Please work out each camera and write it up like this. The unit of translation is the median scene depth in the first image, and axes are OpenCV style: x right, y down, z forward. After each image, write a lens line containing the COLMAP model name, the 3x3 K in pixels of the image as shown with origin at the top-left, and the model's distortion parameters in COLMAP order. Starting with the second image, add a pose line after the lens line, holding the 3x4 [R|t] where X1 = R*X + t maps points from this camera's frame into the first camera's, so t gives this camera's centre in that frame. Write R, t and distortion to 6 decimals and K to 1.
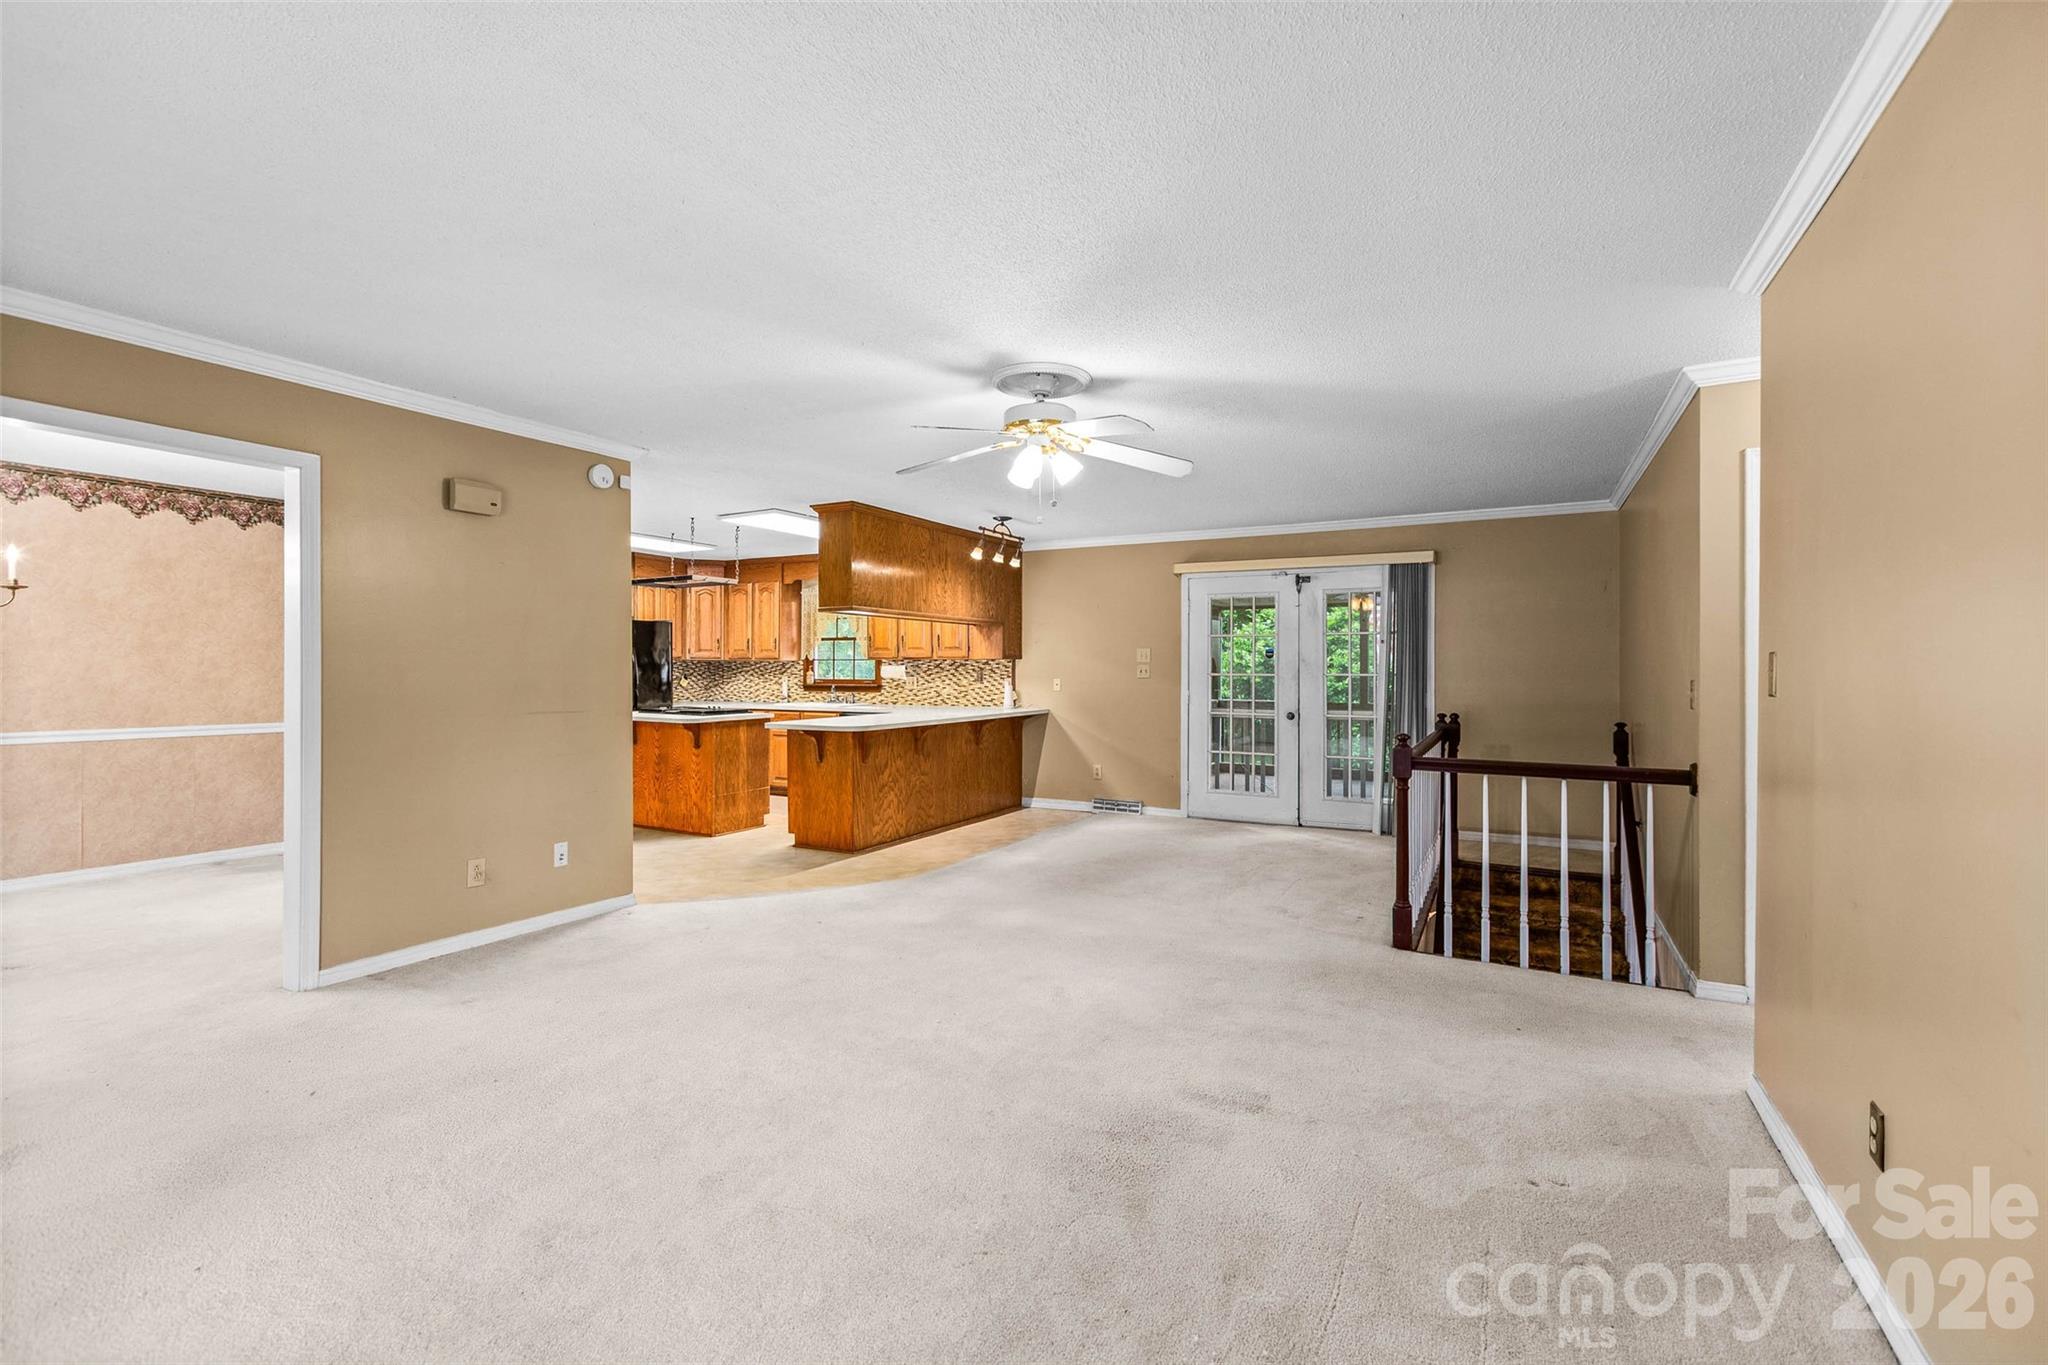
lens RADIAL K [[917.5, 0, 1024.1], [0, 917.5, 662.3], [0, 0, 1]] dist [-0.002929, -0.000496]
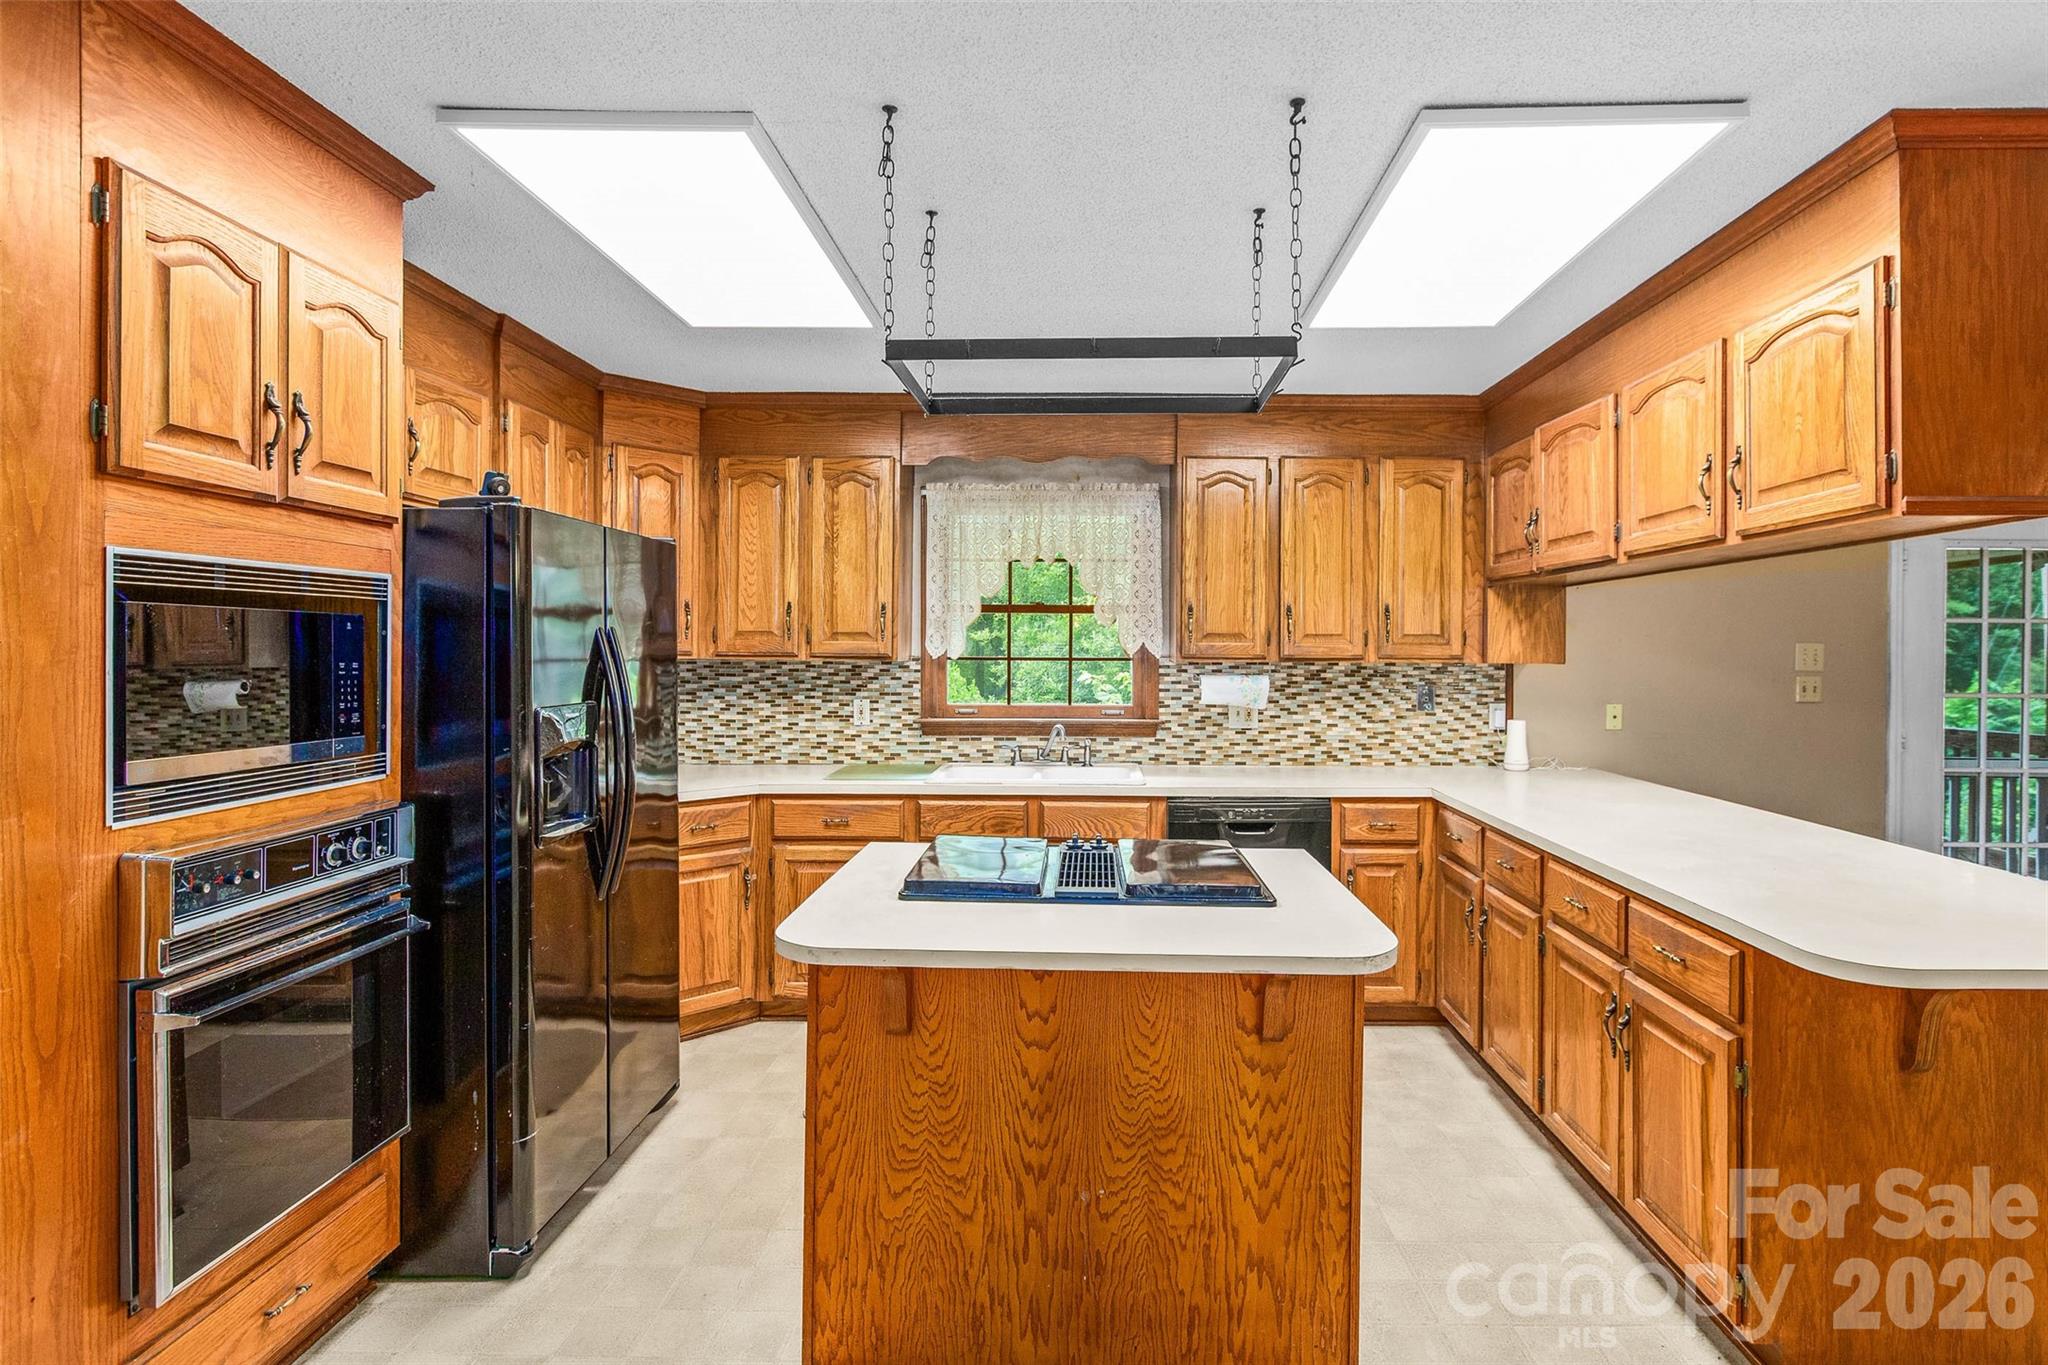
lens RADIAL K [[1013.9, 0, 1076.3], [0, 1013.9, 652.7], [0, 0, 1]] dist [-0.004437, 0.000504]
pose [[0.886708, 0.001910, 0.462326, -0.412136], [-0.006912, 0.999934, 0.009126, -0.010496], [-0.462278, -0.011288, 0.886663, 0.607281]]
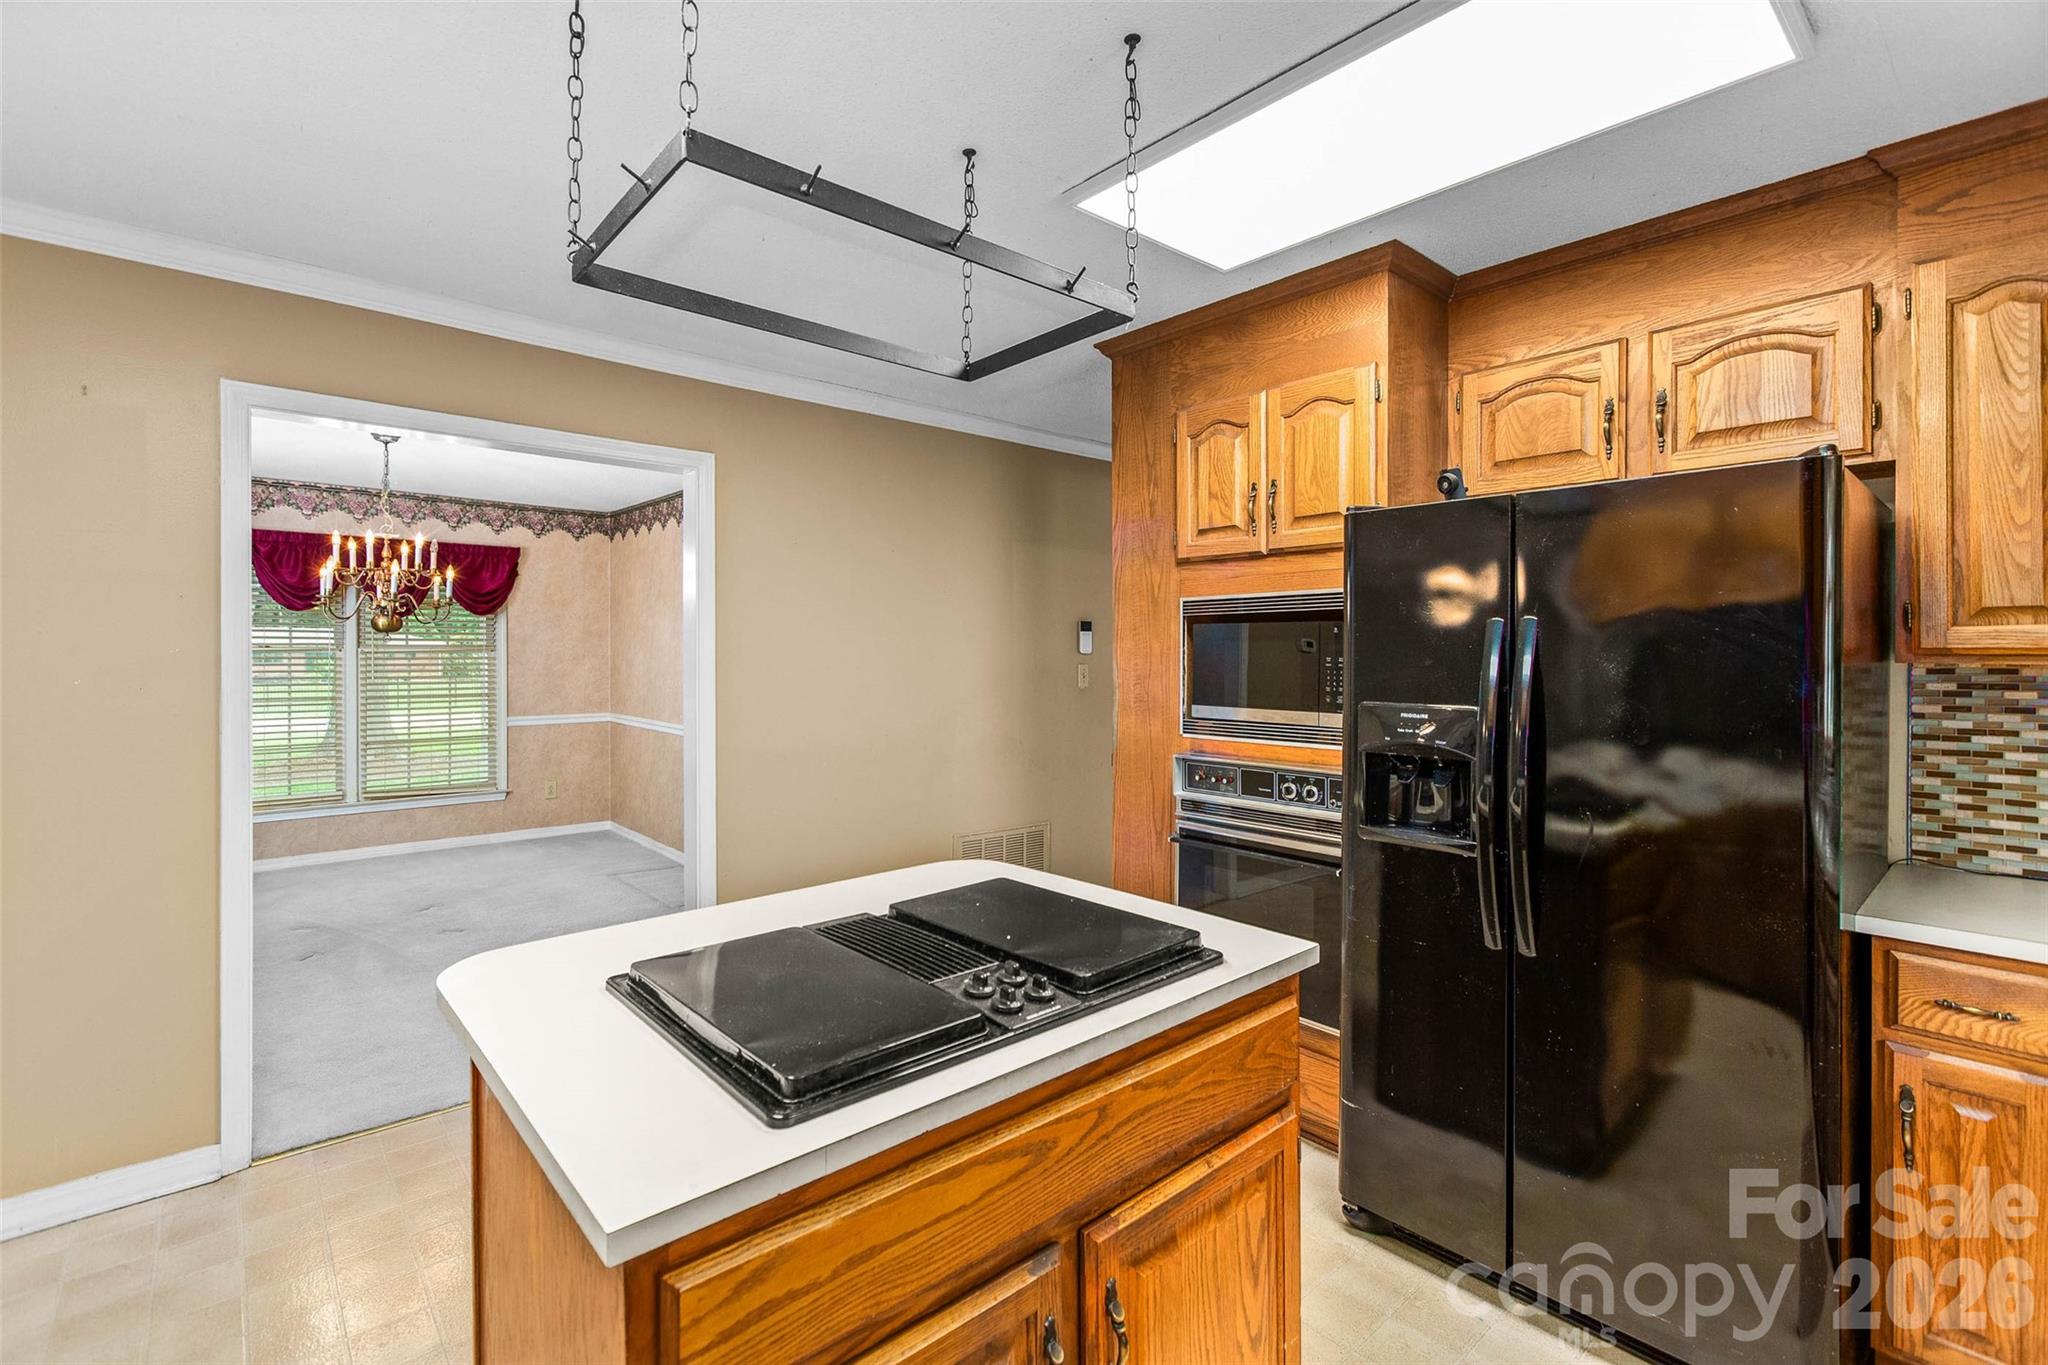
lens RADIAL K [[917.5, 0, 1024.1], [0, 917.5, 662.3], [0, 0, 1]] dist [-0.002929, -0.000496]
pose [[-0.335127, 0.006557, -0.942150, -0.161063], [0.002336, 0.999978, 0.006129, -0.005653], [0.942170, -0.000147, -0.335135, 0.888820]]
